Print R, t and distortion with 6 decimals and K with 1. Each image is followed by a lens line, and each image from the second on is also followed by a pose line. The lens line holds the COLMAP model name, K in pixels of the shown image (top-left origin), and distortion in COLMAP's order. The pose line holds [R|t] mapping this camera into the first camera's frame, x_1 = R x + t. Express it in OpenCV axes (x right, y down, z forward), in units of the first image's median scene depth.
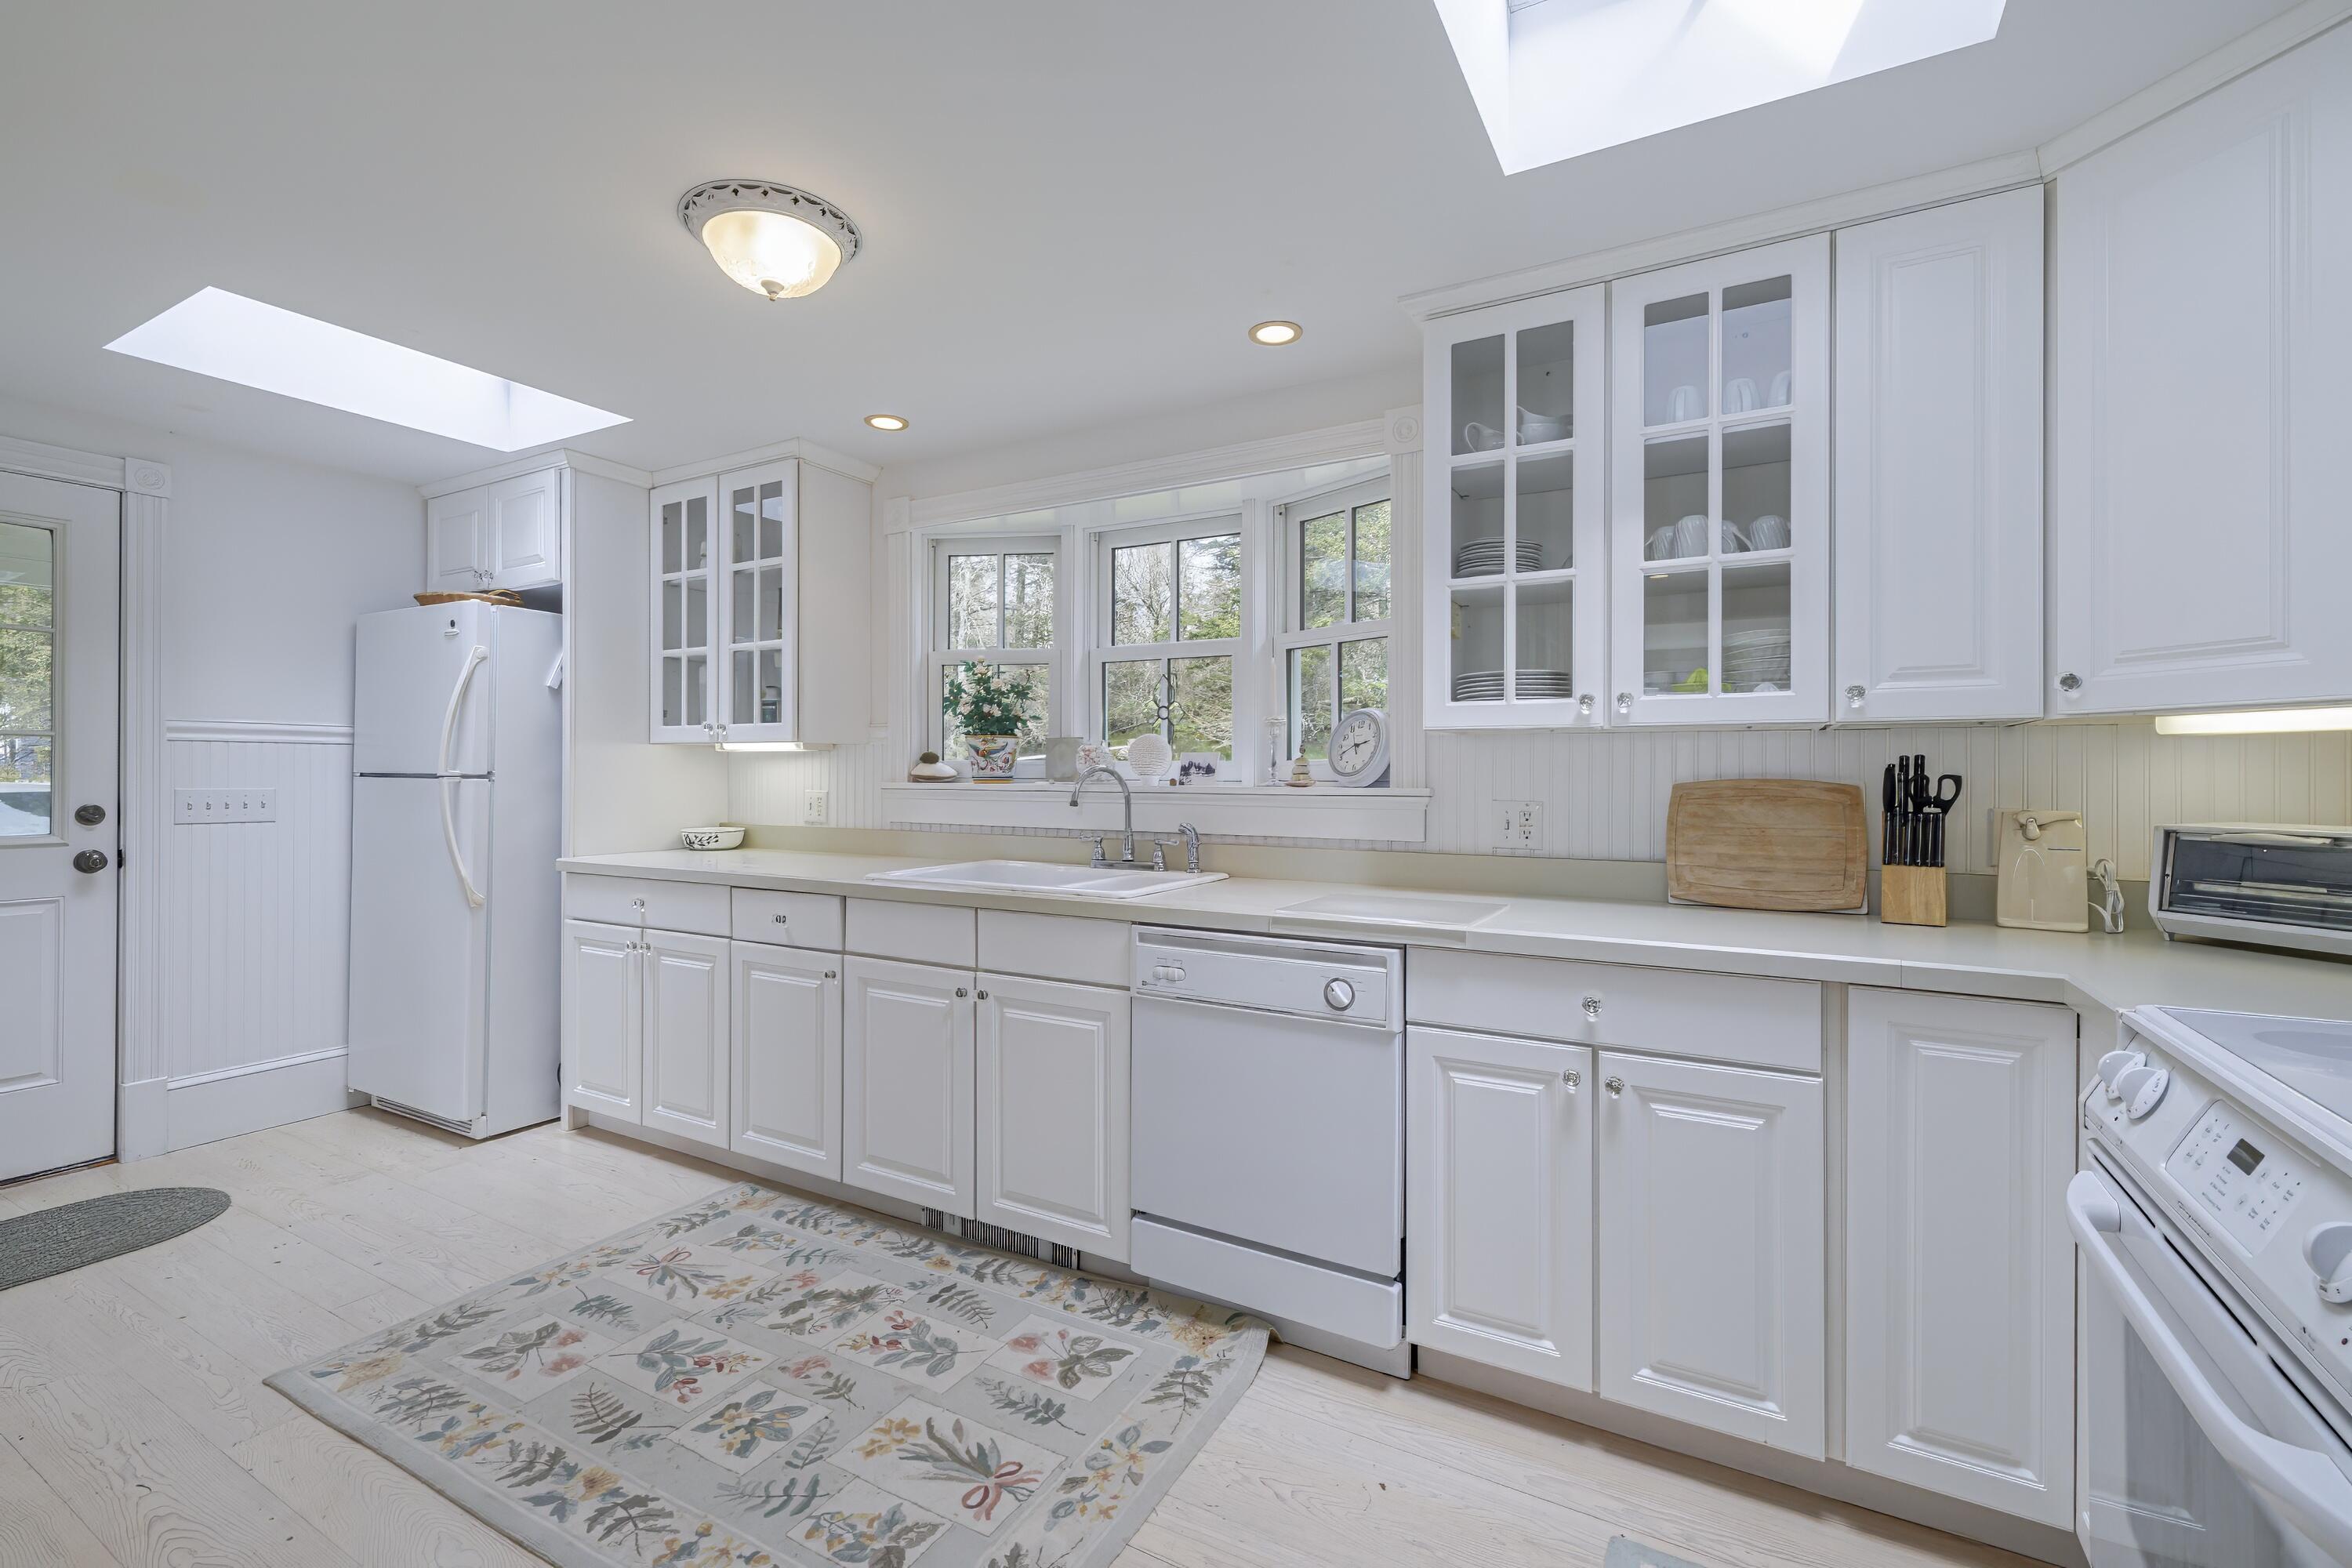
lens RADIAL K [[1032.9, 0, 1173.0], [0, 1032.9, 769.4], [0, 0, 1]] dist [0.001885, 0.000312]
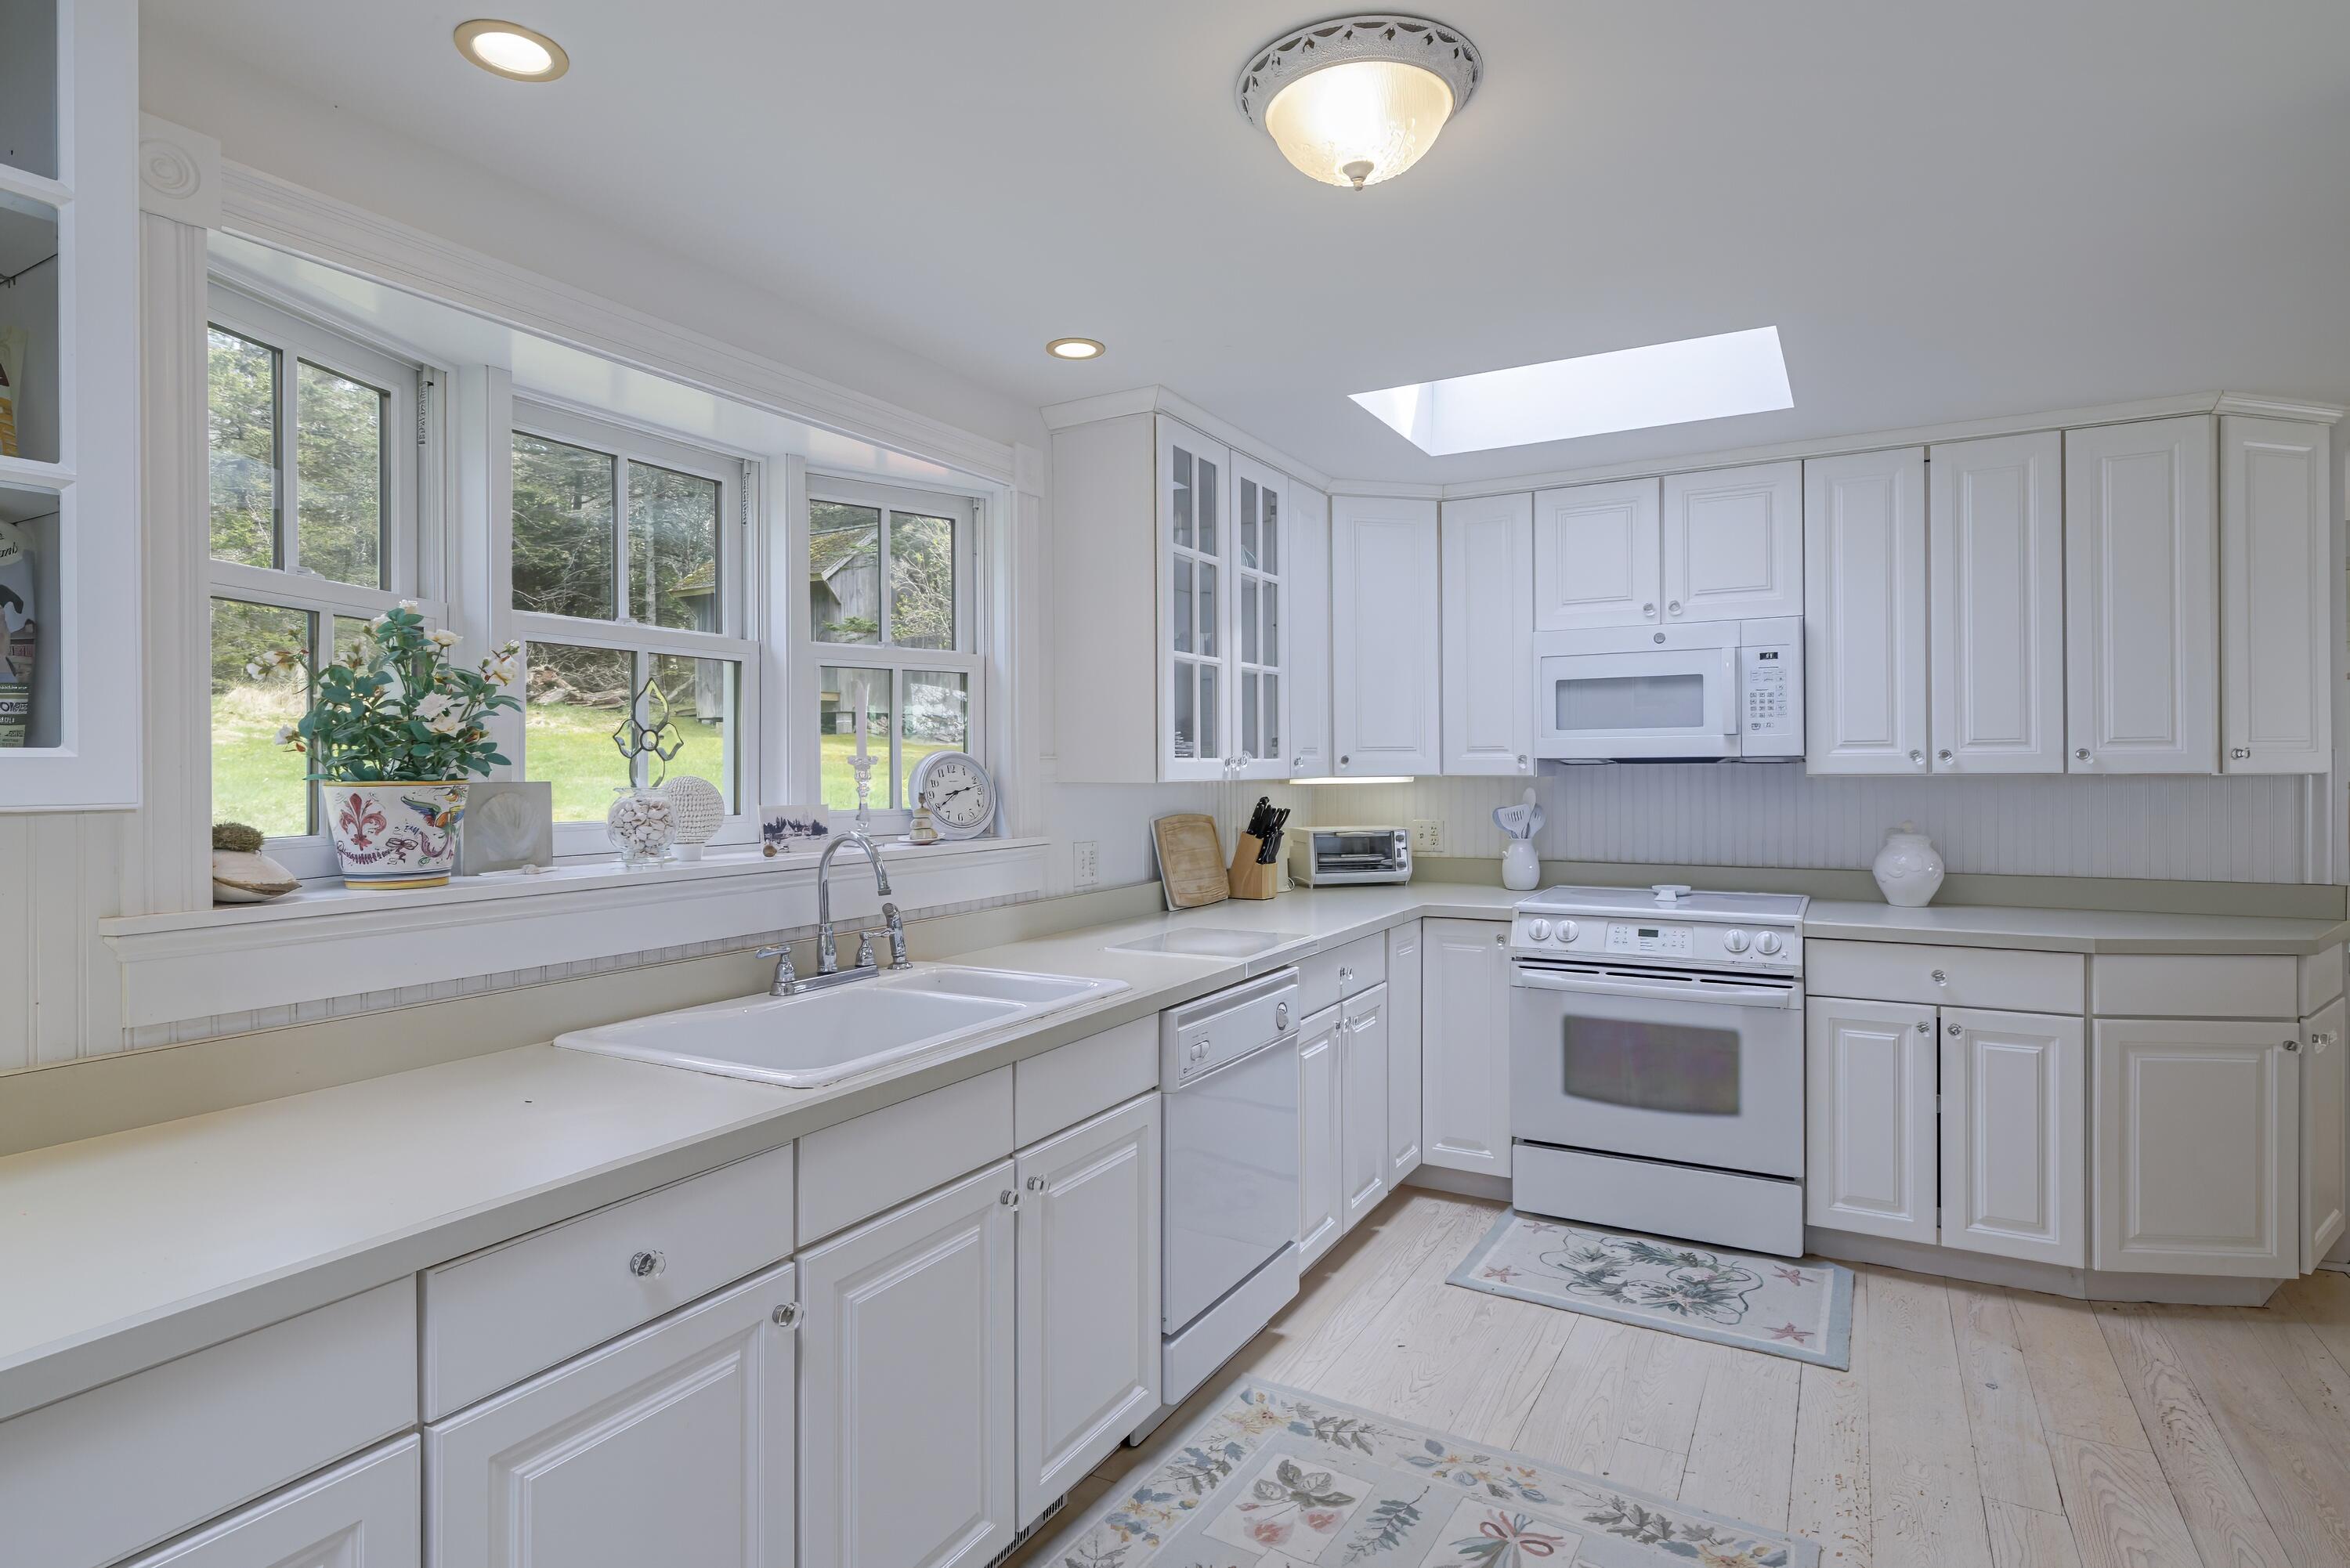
lens RADIAL K [[1217.2, 0, 1173.5], [0, 1217.2, 774.7], [0, 0, 1]] dist [0.000554, -0.000643]
pose [[0.048344, -0.007659, 0.998801, -1.066260], [0.013276, 0.999887, 0.007024, -0.053189], [-0.998742, 0.012920, 0.048441, 0.984257]]
